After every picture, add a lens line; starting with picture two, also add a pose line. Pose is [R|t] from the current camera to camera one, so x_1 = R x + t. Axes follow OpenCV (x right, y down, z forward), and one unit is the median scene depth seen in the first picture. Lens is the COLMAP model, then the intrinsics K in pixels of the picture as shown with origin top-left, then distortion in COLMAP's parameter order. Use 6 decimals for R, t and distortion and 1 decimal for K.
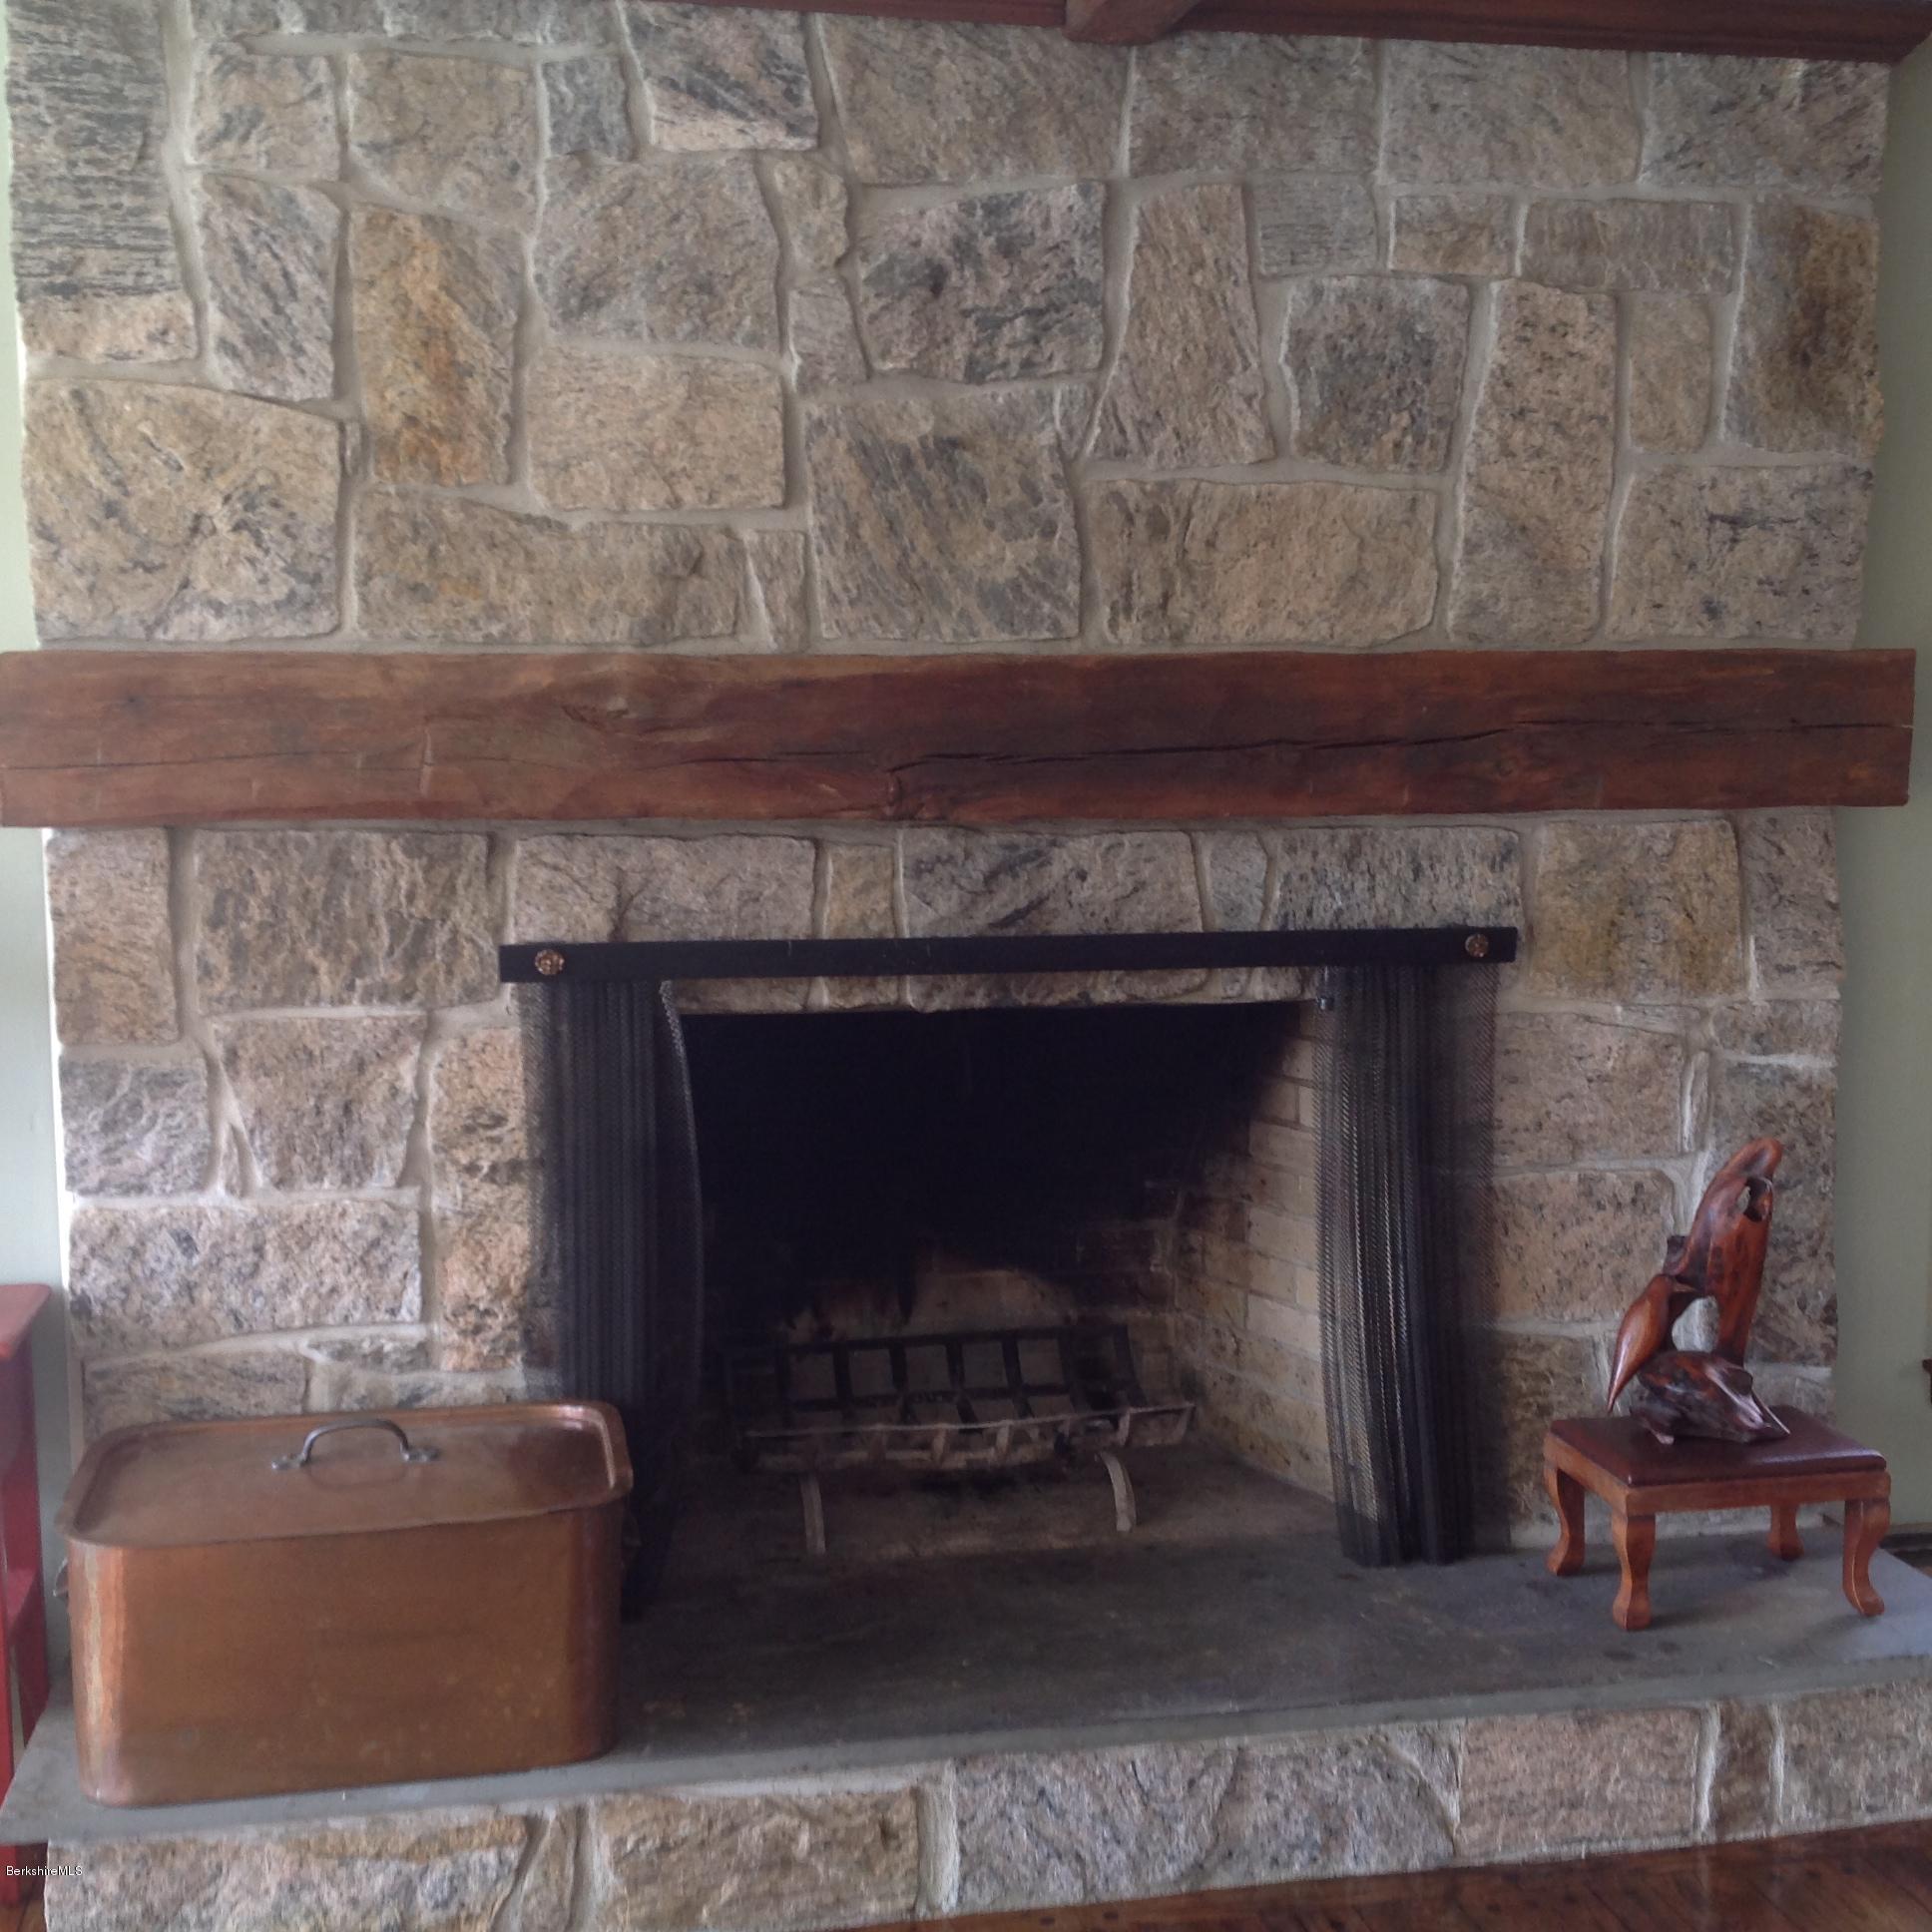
lens RADIAL K [[2523.6, 0, 919.9], [0, 2523.6, 956.0], [0, 0, 1]] dist [0.217550, -0.566713]
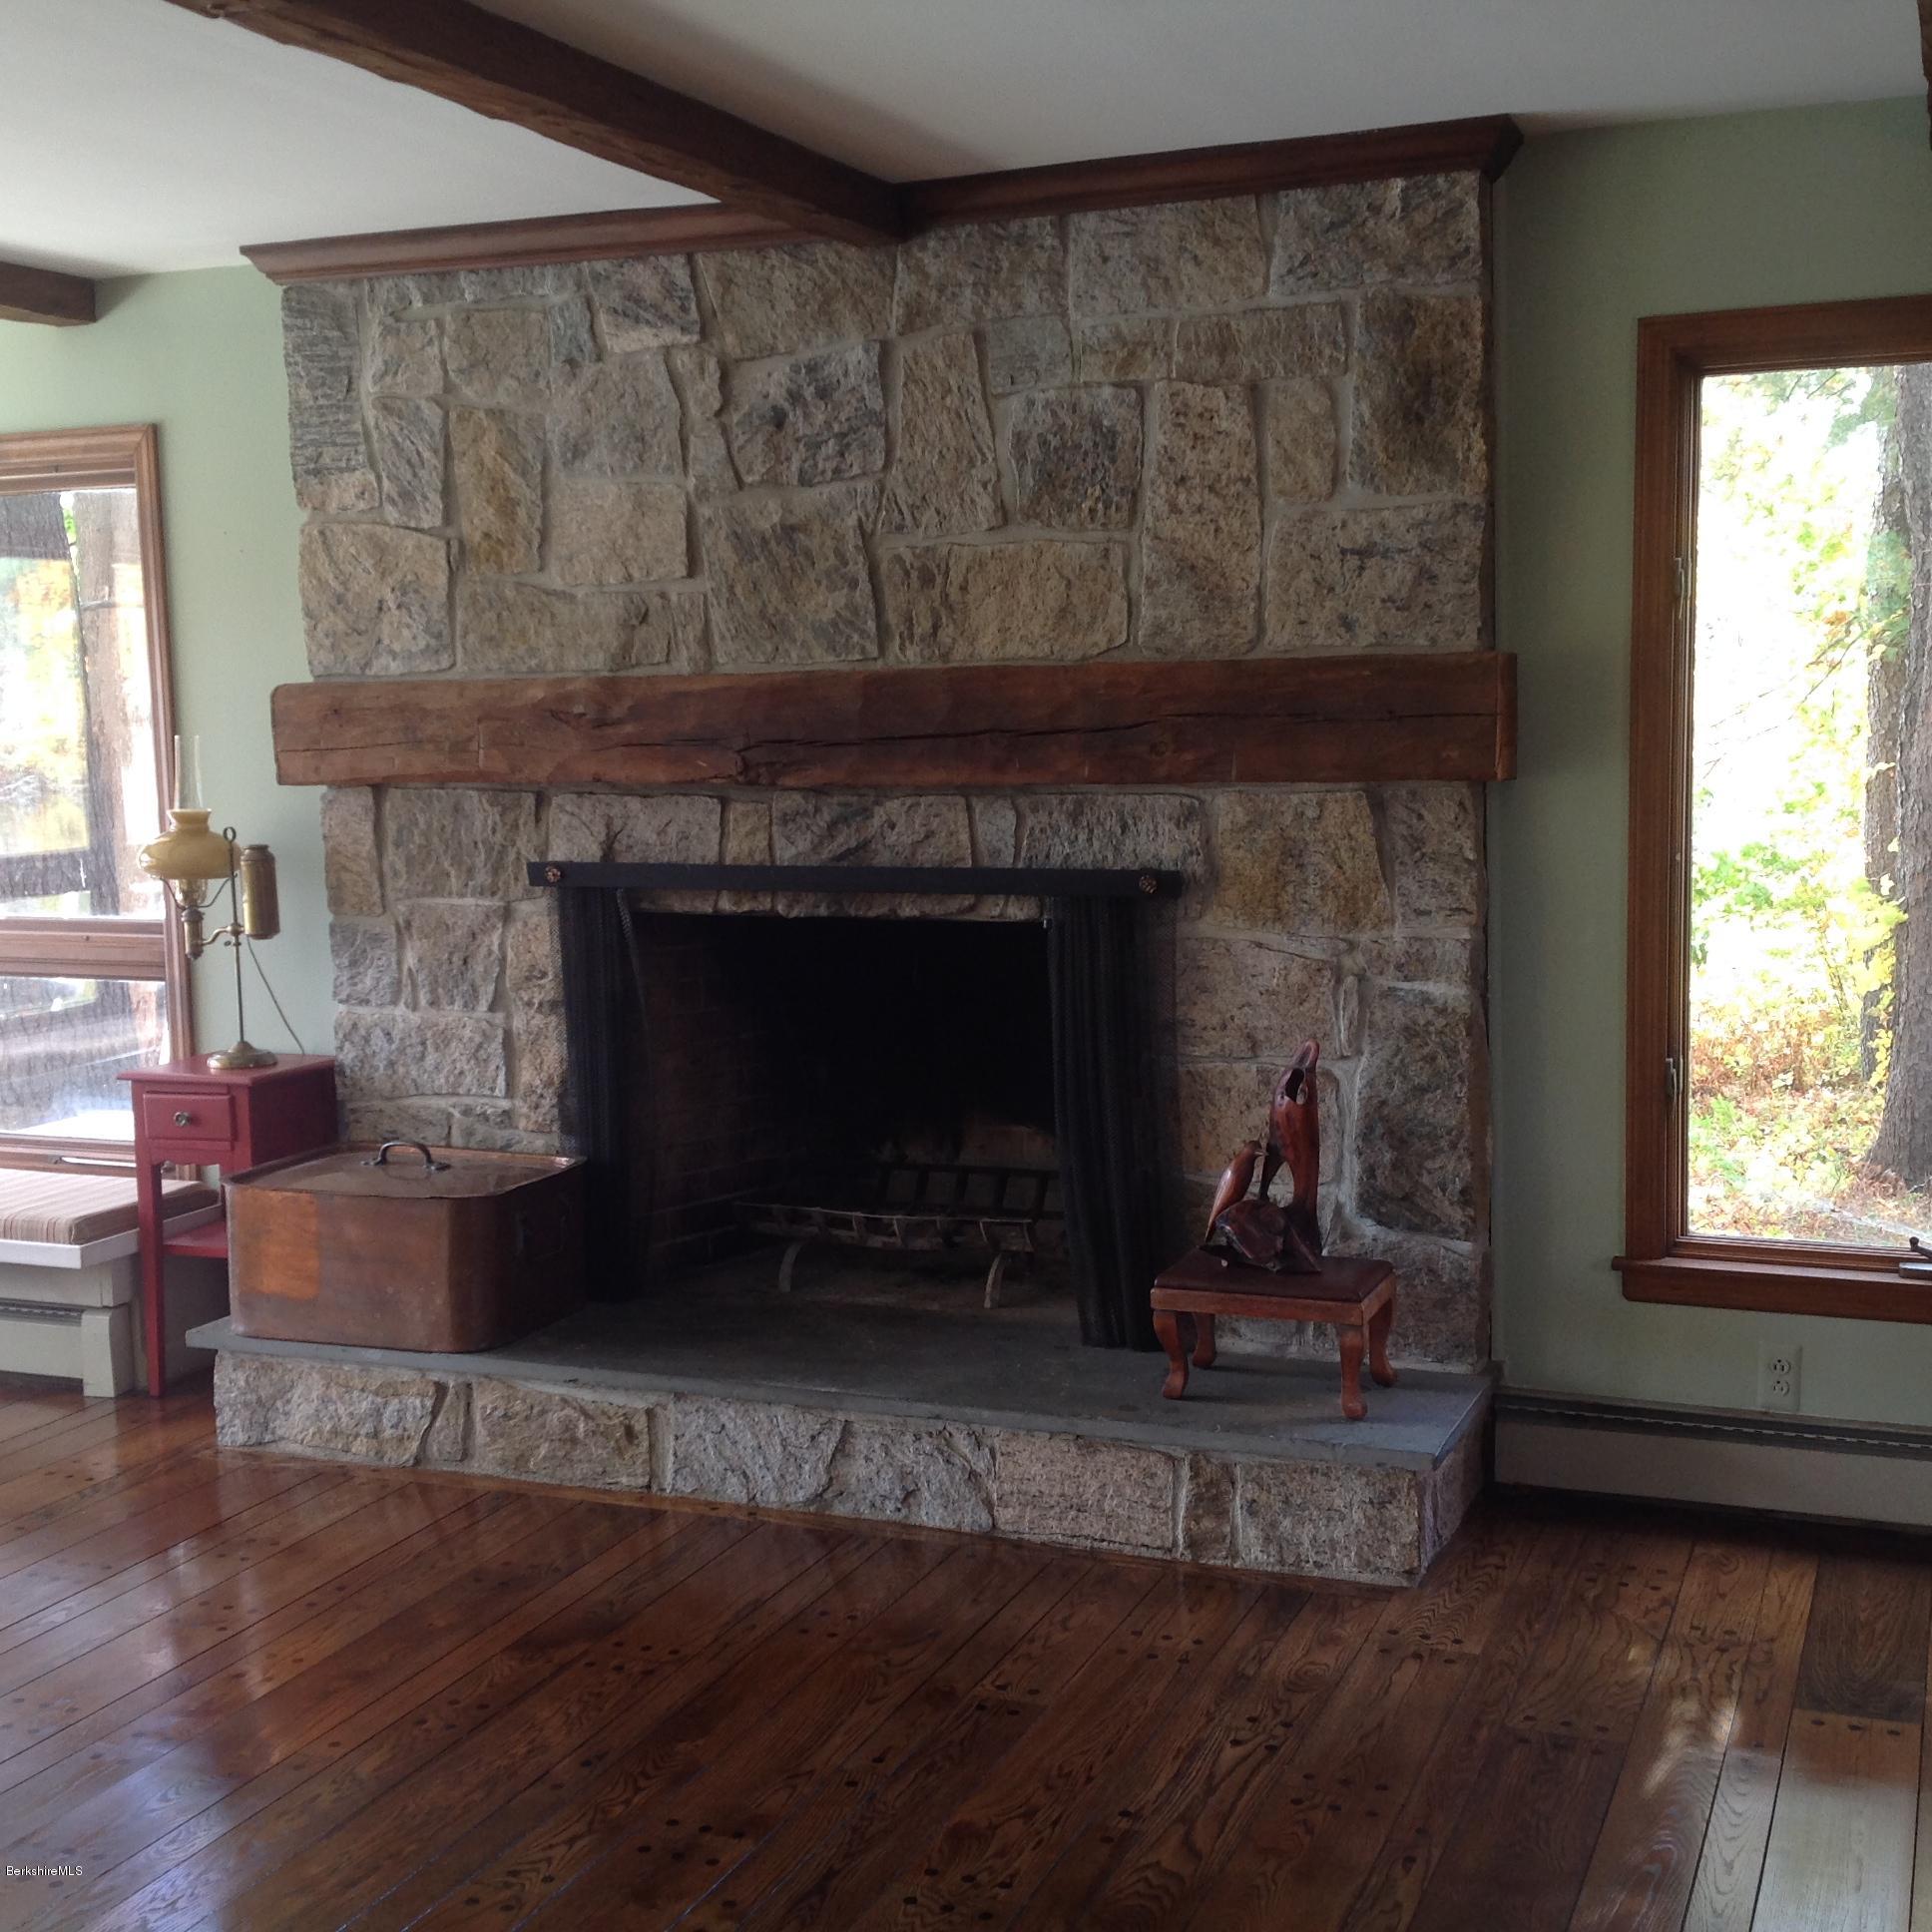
lens RADIAL K [[2523.6, 0, 919.9], [0, 2523.6, 956.0], [0, 0, 1]] dist [0.217550, -0.566713]
pose [[0.817352, 0.044476, -0.574419, 0.932137], [-0.040768, 0.998981, 0.019340, 0.013521], [0.574694, 0.007610, 0.818333, -0.154574]]
